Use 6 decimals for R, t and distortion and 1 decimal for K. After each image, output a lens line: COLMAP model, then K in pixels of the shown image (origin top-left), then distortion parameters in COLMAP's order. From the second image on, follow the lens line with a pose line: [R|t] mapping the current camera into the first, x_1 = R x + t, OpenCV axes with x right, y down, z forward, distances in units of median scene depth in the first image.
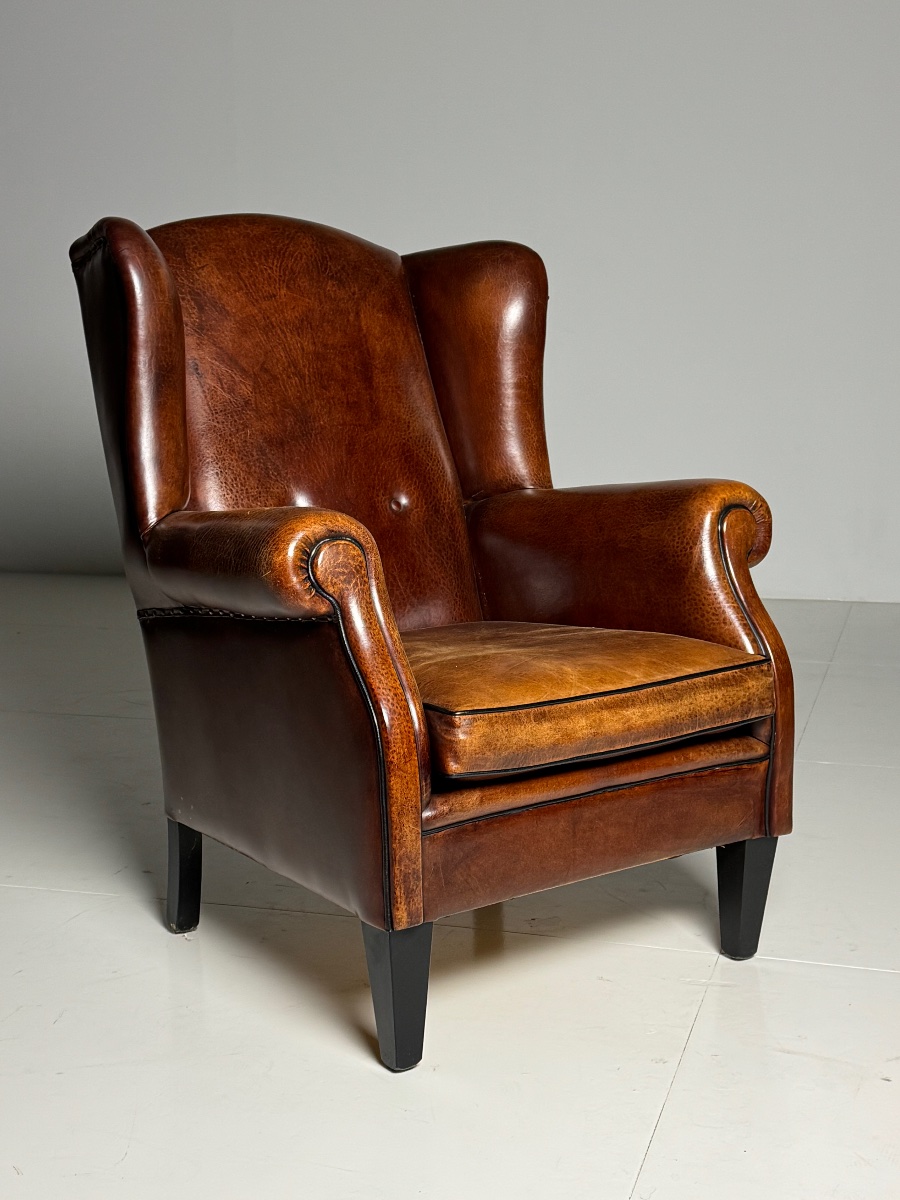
lens RADIAL K [[1648.0, 0, 458.4], [0, 1648.0, 620.9], [0, 0, 1]] dist [0.140522, 0.000000]
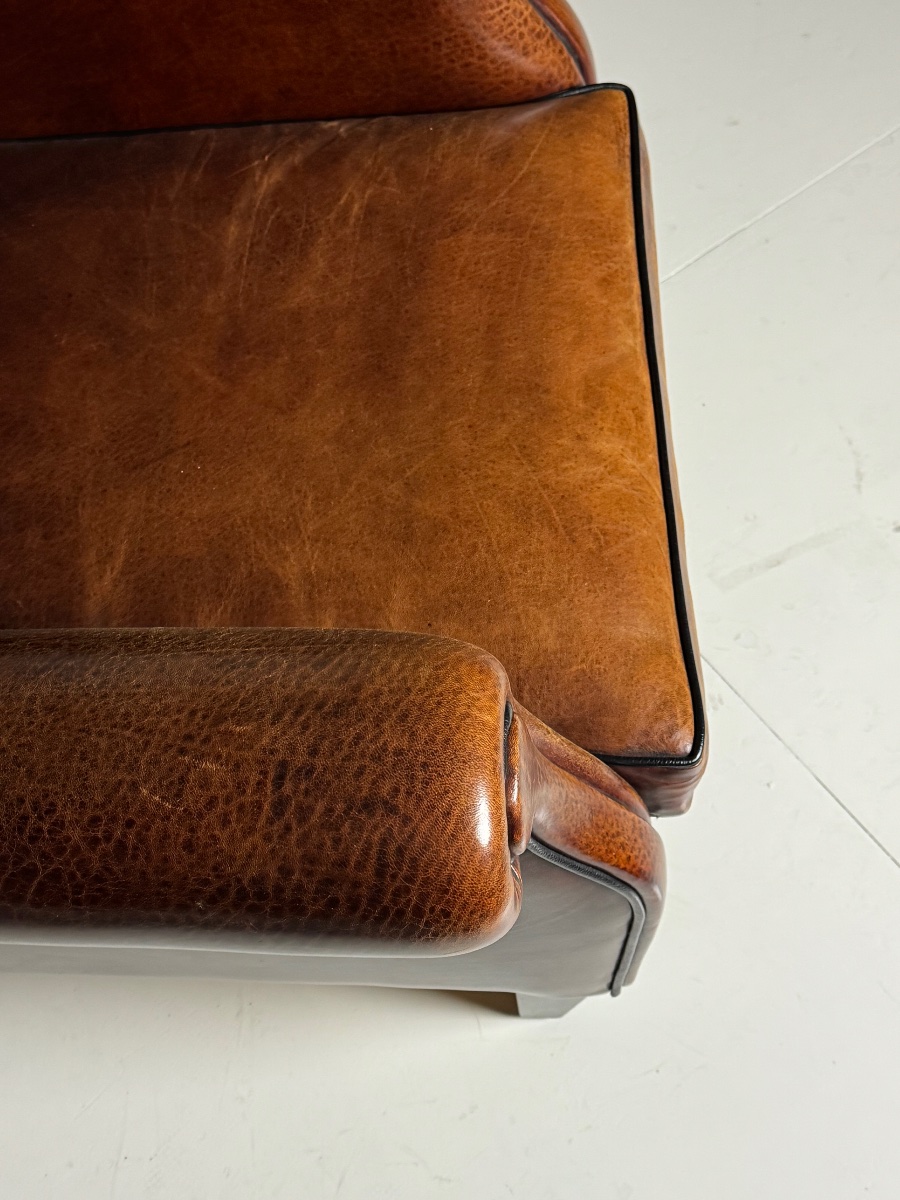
lens RADIAL K [[1648.0, 0, 458.1], [0, 1648.0, 592.1], [0, 0, 1]] dist [0.140522, 0.000000]
pose [[0.578941, -0.713846, 0.394019, -0.176833], [0.096752, 0.539969, 0.836105, -0.344396], [-0.809609, -0.445934, 0.381676, 0.732226]]
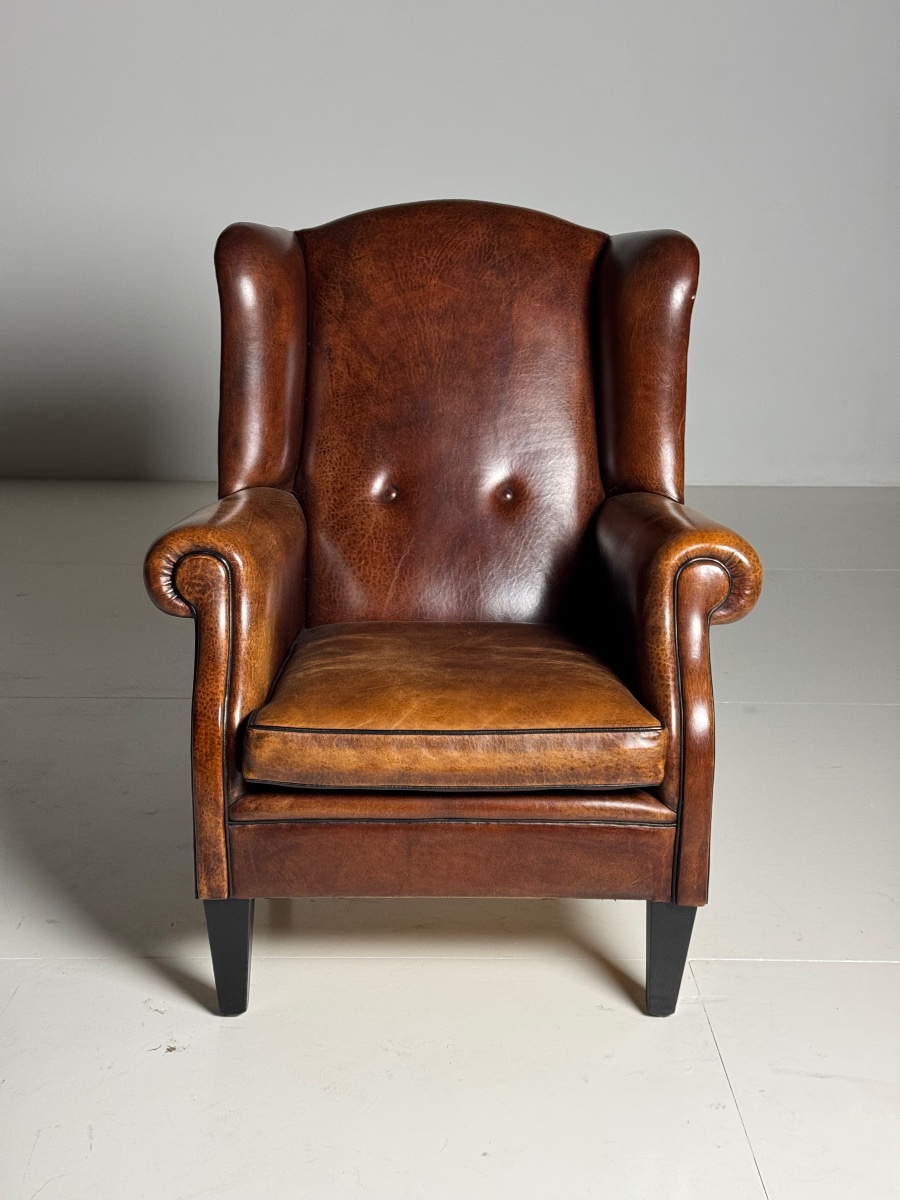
lens RADIAL K [[1705.3, 0, 443.4], [0, 1705.3, 599.9], [0, 0, 1]] dist [0.127257, 0.000000]
pose [[0.804424, 0.172002, -0.568610, 0.615677], [-0.111239, 0.983849, 0.140238, -0.169141], [0.583548, -0.049560, 0.810565, 0.119243]]
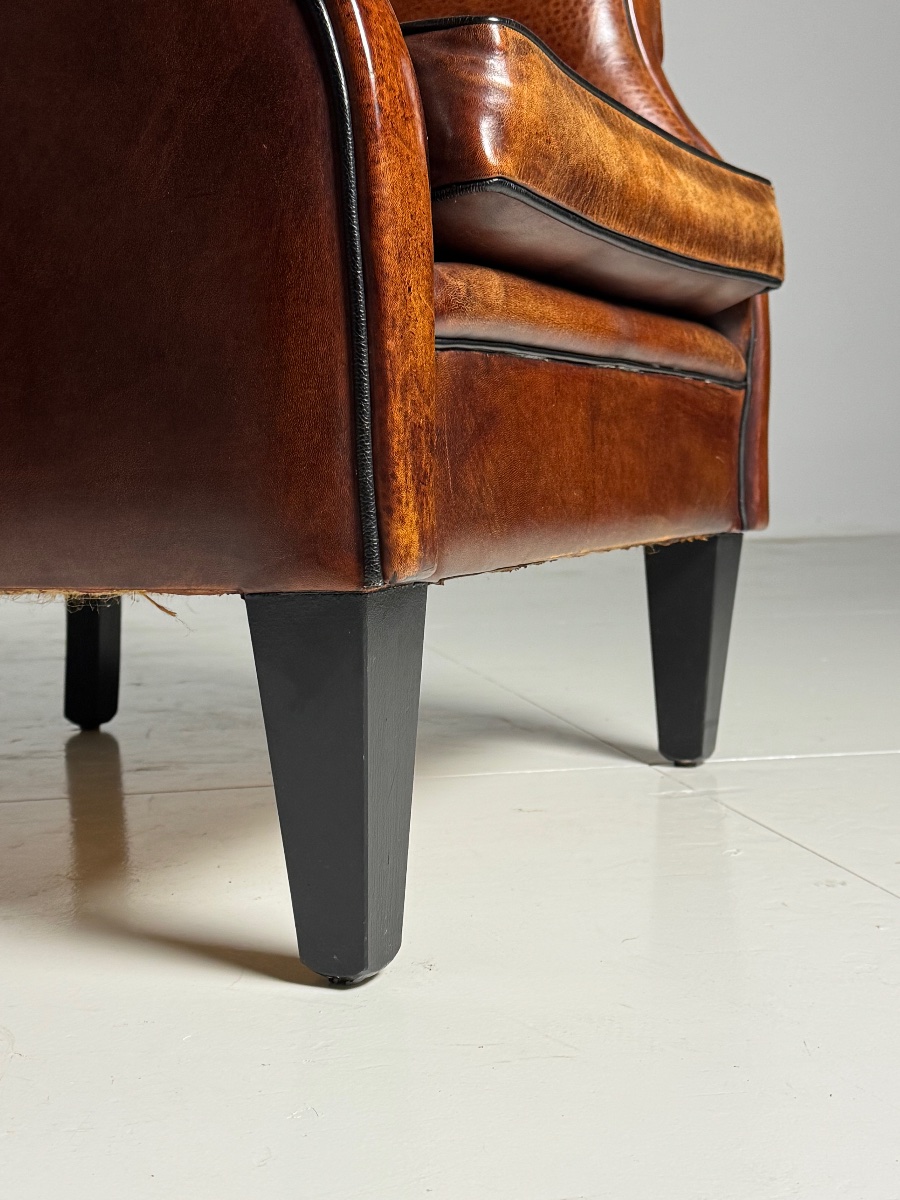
lens RADIAL K [[1648.0, 0, 450.9], [0, 1648.0, 603.5], [0, 0, 1]] dist [0.140522, 0.000000]
pose [[0.878283, -0.049331, 0.475590, -0.170581], [0.088347, 0.994280, -0.060019, 0.179263], [-0.469909, 0.094731, 0.877617, 0.553498]]
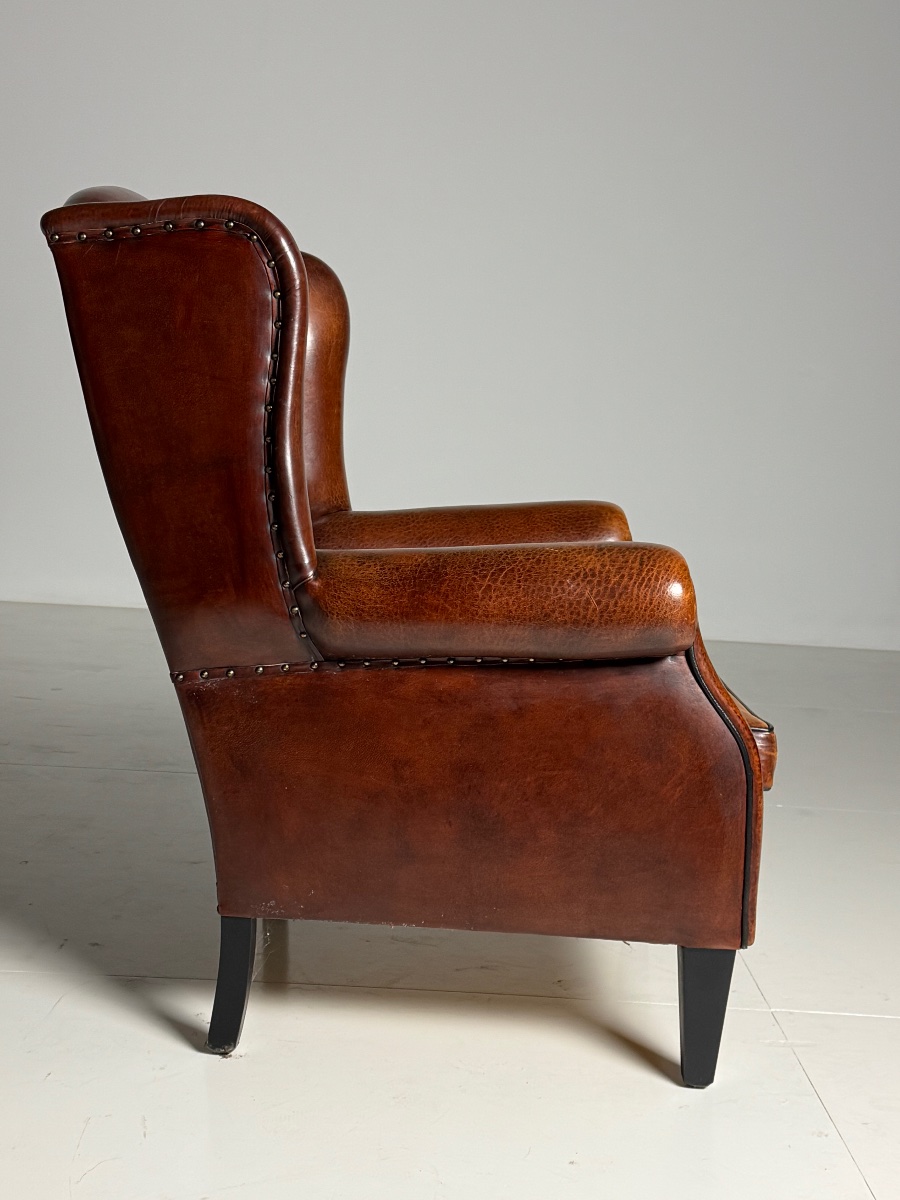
lens RADIAL K [[1648.0, 0, 448.1], [0, 1648.0, 600.7], [0, 0, 1]] dist [0.140522, 0.000000]
pose [[0.601585, -0.064957, 0.796163, -0.806680], [0.066489, 0.997302, 0.031128, -0.061775], [-0.796037, 0.034210, 0.604281, 0.425903]]
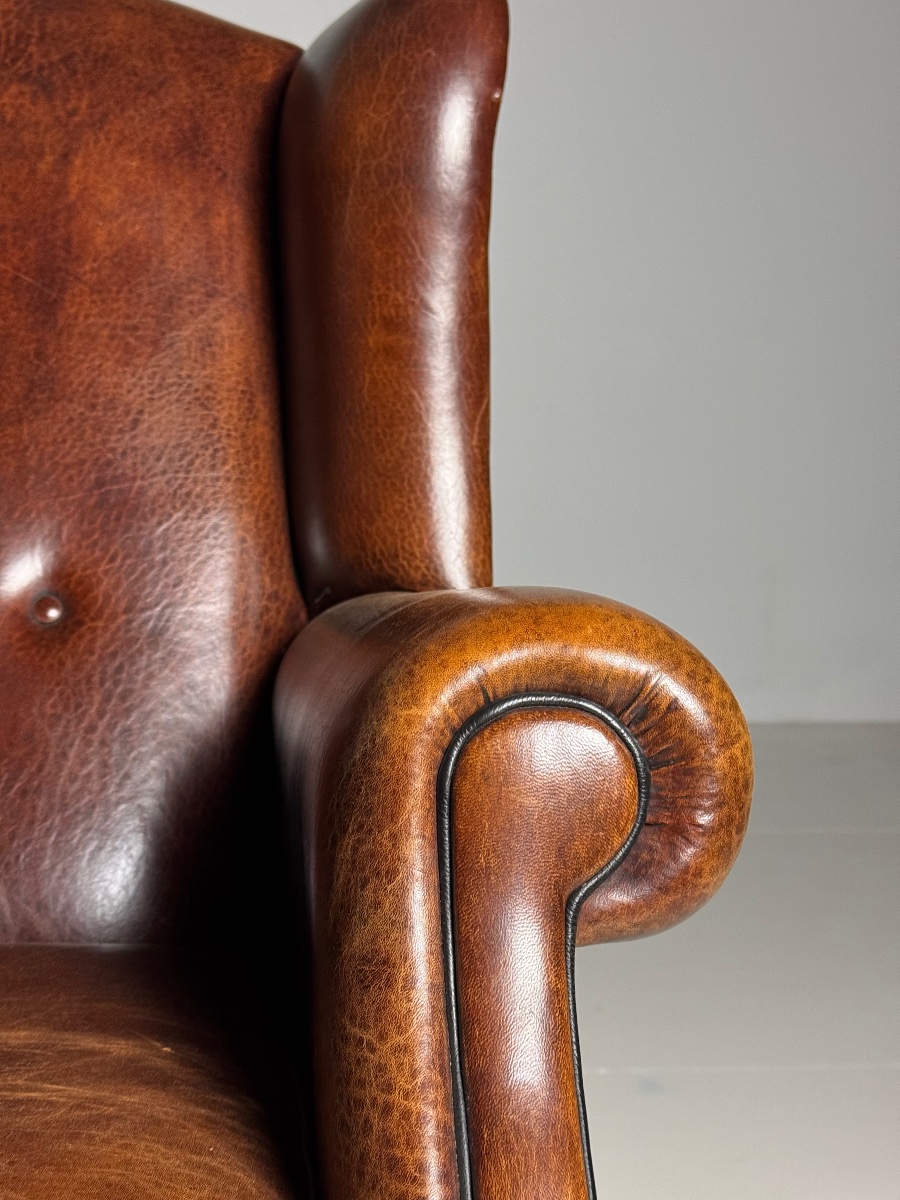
lens RADIAL K [[1705.3, 0, 453.8], [0, 1705.3, 598.4], [0, 0, 1]] dist [0.127257, 0.000000]
pose [[0.857610, 0.064617, -0.510225, 0.294547], [-0.097616, 0.994494, -0.038129, -0.074406], [0.504951, 0.082506, 0.859196, 0.770110]]
